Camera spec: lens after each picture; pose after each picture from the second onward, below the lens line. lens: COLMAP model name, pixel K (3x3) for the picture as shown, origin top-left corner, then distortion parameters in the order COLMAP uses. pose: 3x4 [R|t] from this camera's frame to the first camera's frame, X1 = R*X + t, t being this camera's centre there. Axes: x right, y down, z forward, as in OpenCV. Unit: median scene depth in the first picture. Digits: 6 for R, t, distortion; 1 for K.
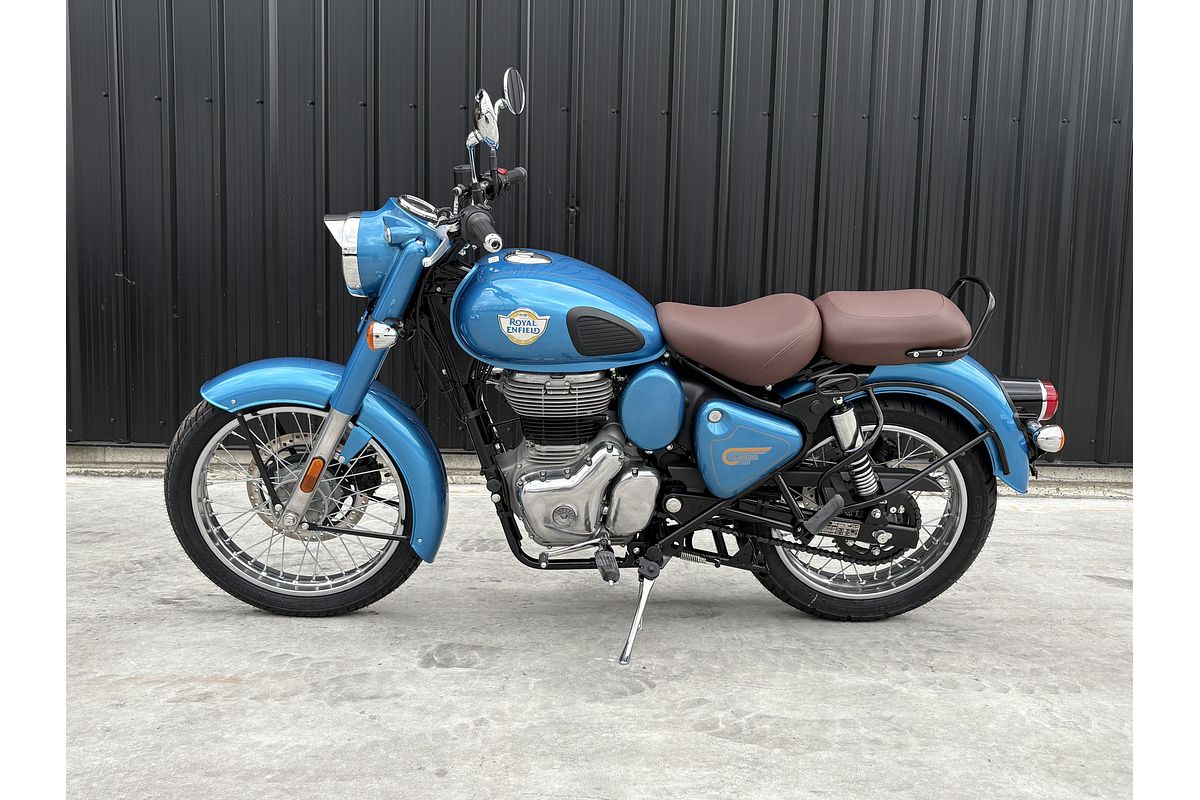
lens RADIAL K [[1108.5, 0, 597.3], [0, 1108.5, 417.2], [0, 0, 1]] dist [0.003034, 0.000000]
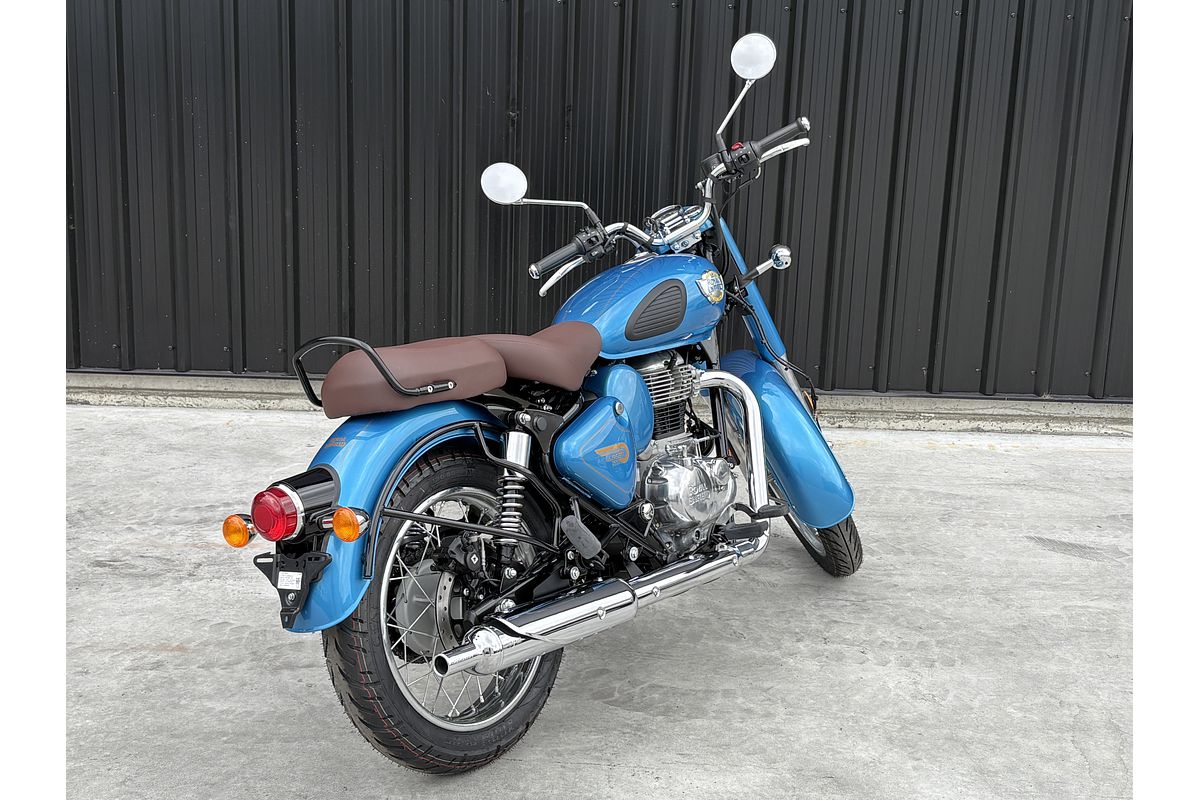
lens RADIAL K [[1554.3, 0, 590.4], [0, 1554.3, 422.5], [0, 0, 1]] dist [0.057100, 0.000000]
pose [[0.999954, 0.009595, -0.000564, 0.073250], [-0.009432, 0.990865, 0.134524, -0.187661], [0.001850, -0.134512, 0.990910, -0.479490]]
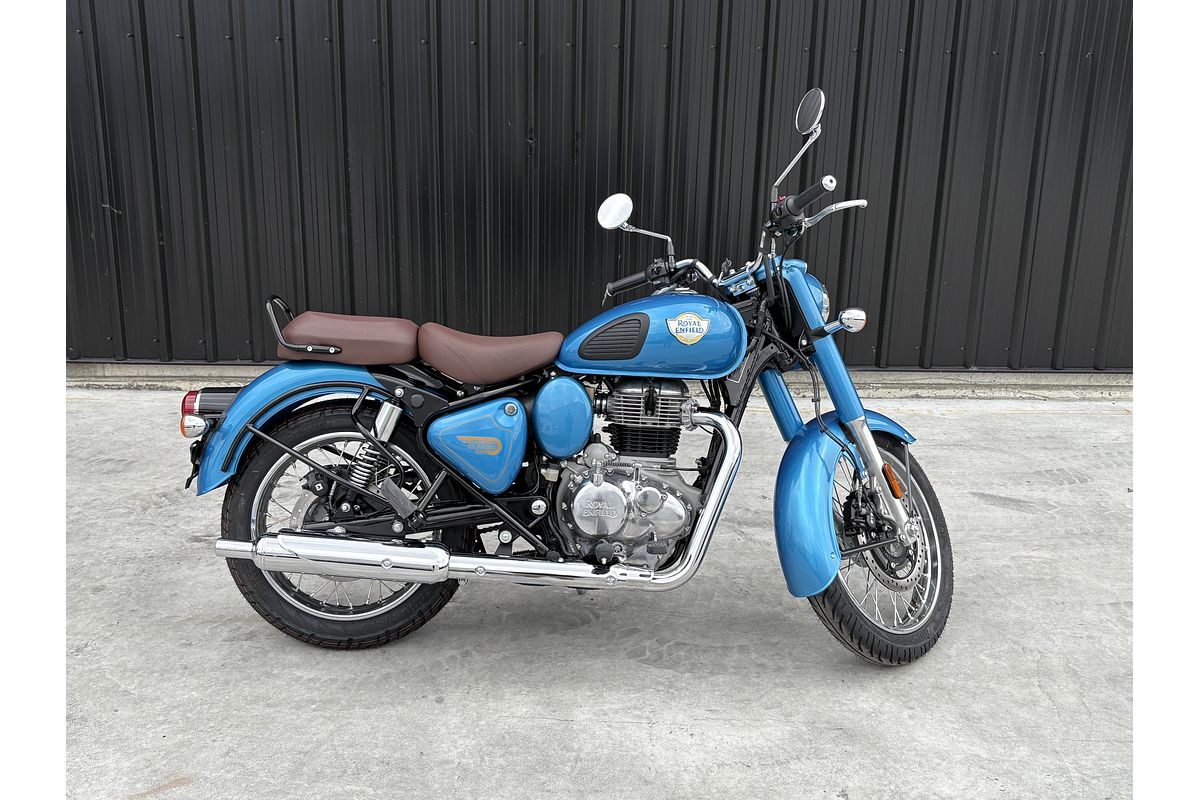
lens RADIAL K [[1194.3, 0, 596.3], [0, 1194.3, 425.1], [0, 0, 1]] dist [0.024489, 0.000000]
pose [[0.999668, -0.010997, 0.023312, 0.017485], [0.006477, 0.982576, 0.185750, -0.225229], [-0.024949, -0.185538, 0.982320, -0.309226]]
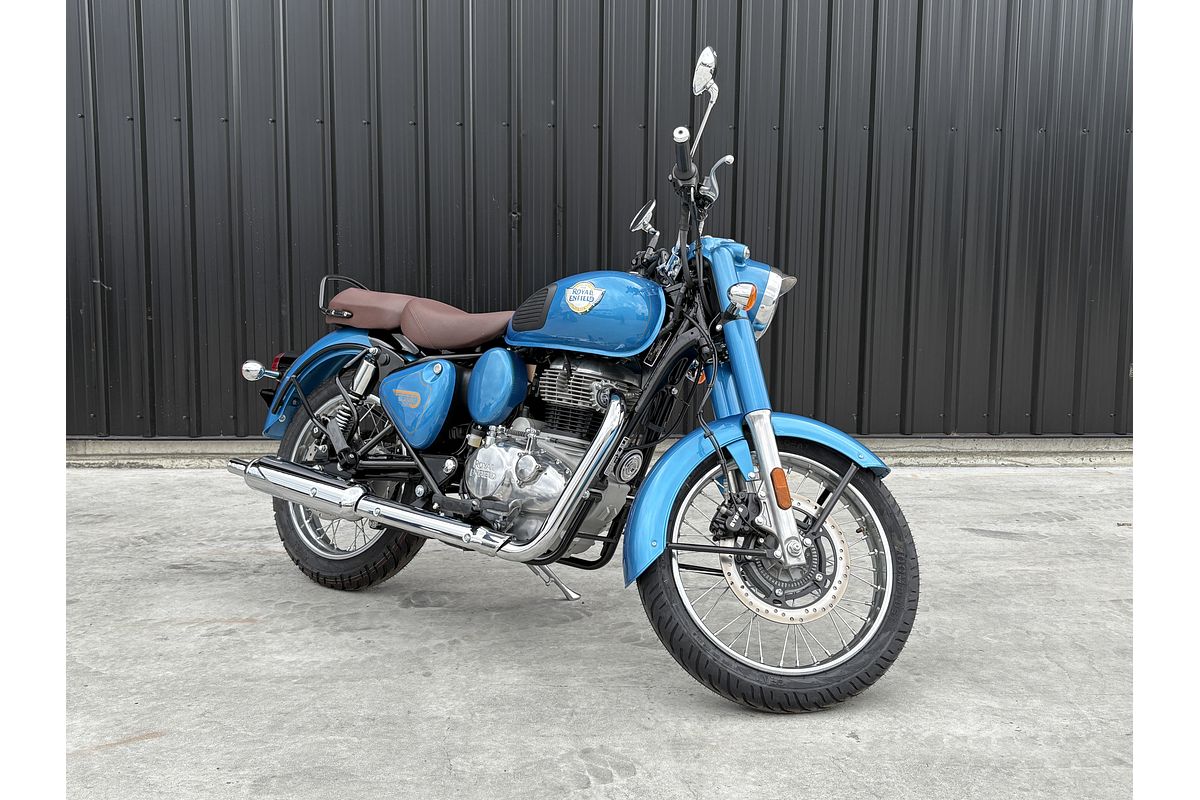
lens RADIAL K [[1194.3, 0, 596.7], [0, 1194.3, 413.2], [0, 0, 1]] dist [0.024489, 0.000000]
pose [[0.998730, -0.021975, 0.045339, 0.001892], [0.021681, 0.999741, 0.006965, 0.005291], [-0.045481, -0.005973, 0.998947, -0.330992]]
